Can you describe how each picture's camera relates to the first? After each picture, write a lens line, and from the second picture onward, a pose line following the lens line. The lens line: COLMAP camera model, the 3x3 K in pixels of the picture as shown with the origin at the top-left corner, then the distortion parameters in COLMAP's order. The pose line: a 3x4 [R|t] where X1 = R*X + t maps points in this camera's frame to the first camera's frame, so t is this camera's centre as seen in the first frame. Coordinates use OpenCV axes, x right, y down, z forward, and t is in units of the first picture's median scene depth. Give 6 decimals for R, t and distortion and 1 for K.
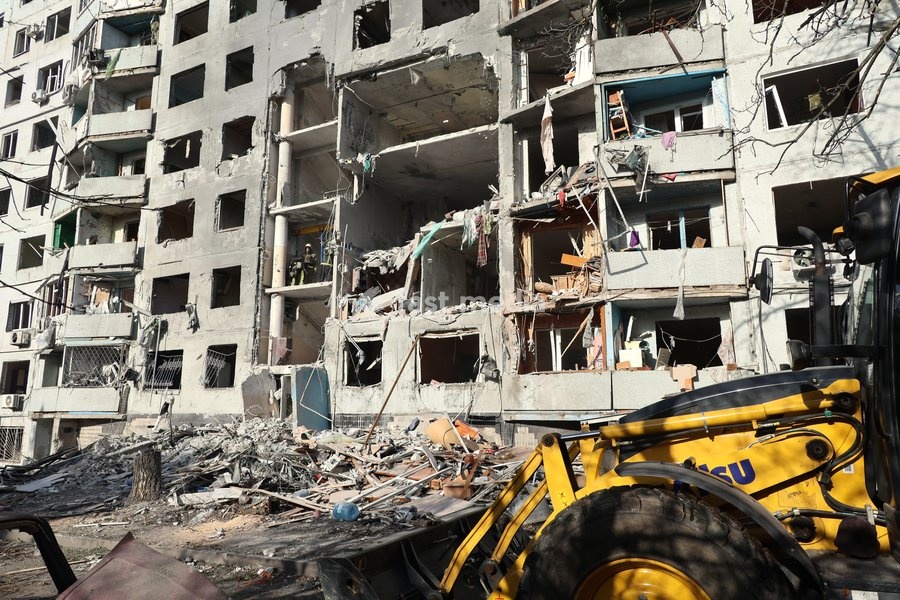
lens RADIAL K [[622.4, 0, 449.1], [0, 622.4, 297.8], [0, 0, 1]] dist [0.002263, 0.005499]
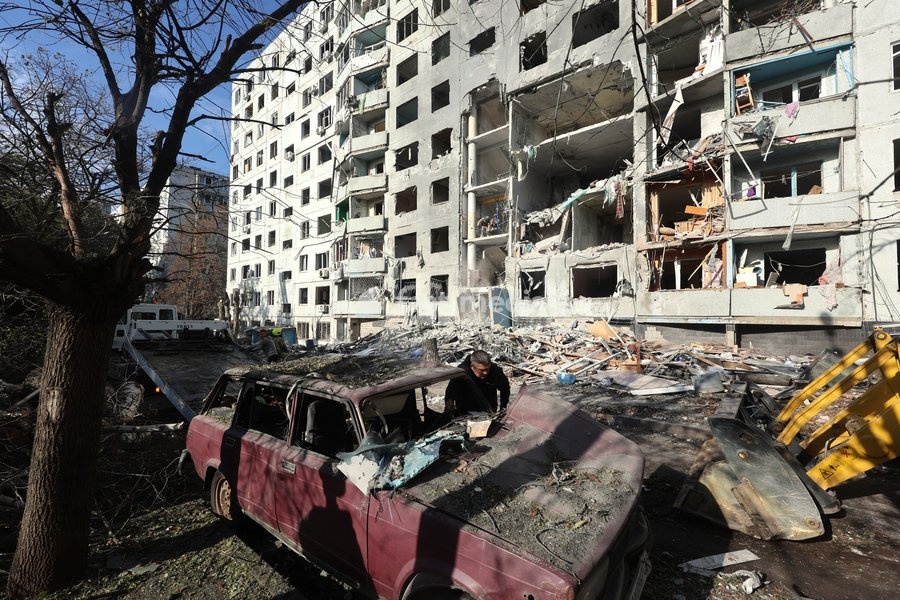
lens RADIAL K [[384.6, 0, 444.4], [0, 384.6, 303.7], [0, 0, 1]] dist [0.001629, -0.000330]
pose [[0.971056, 0.001567, -0.238845, -0.114446], [0.034571, 0.988526, 0.147038, 0.000645], [0.236335, -0.151040, 0.959861, 0.008476]]
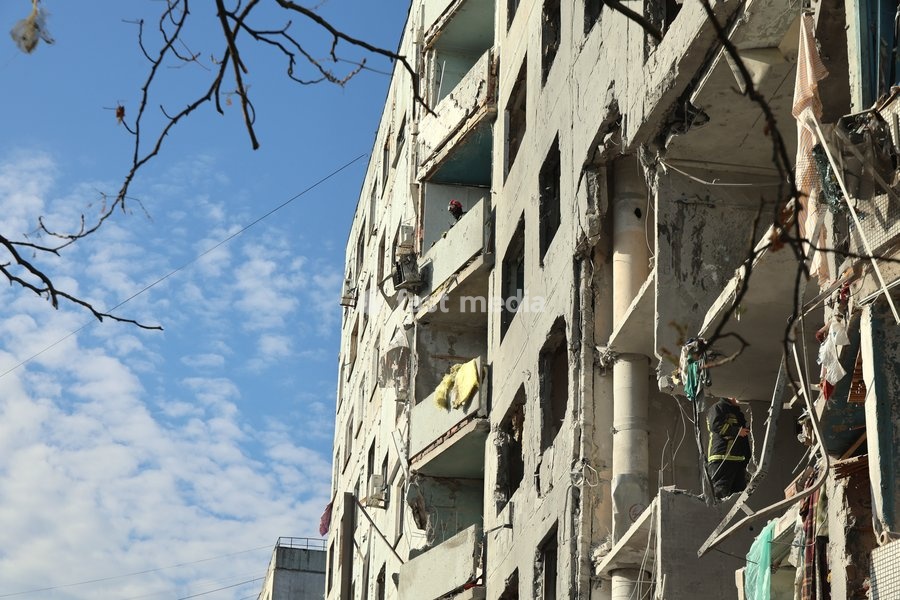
lens RADIAL K [[1962.6, 0, 452.9], [0, 1962.6, 292.1], [0, 0, 1]] dist [-0.144709, 0.000000]
pose [[0.594693, -0.304073, -0.744231, 0.572593], [0.117387, 0.948636, -0.293787, 0.028026], [0.795337, 0.087350, 0.599842, 0.296122]]
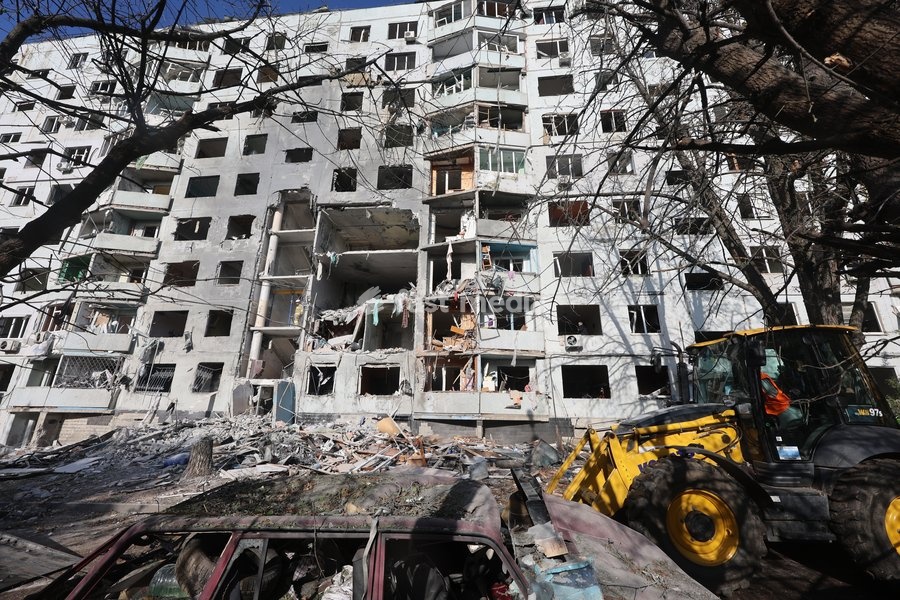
lens RADIAL K [[361.6, 0, 445.4], [0, 361.6, 302.1], [0, 0, 1]] dist [0.000711, 0.000052]
pose [[0.931855, 0.121158, 0.342004, -0.172460], [-0.082517, 0.988667, -0.125411, -0.003389], [-0.353323, 0.088643, 0.931292, 0.004647]]
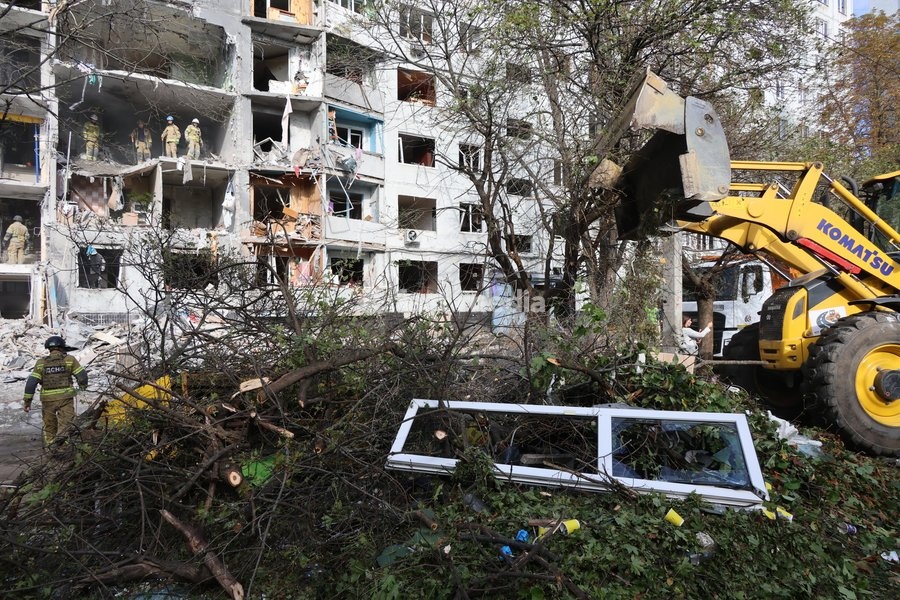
lens RADIAL K [[622.4, 0, 455.3], [0, 622.4, 301.6], [0, 0, 1]] dist [0.002263, 0.005499]
pose [[0.492498, 0.016251, 0.870162, -0.747759], [-0.154136, 0.985649, 0.068831, -0.009914], [-0.856556, -0.168022, 0.487935, -0.091671]]
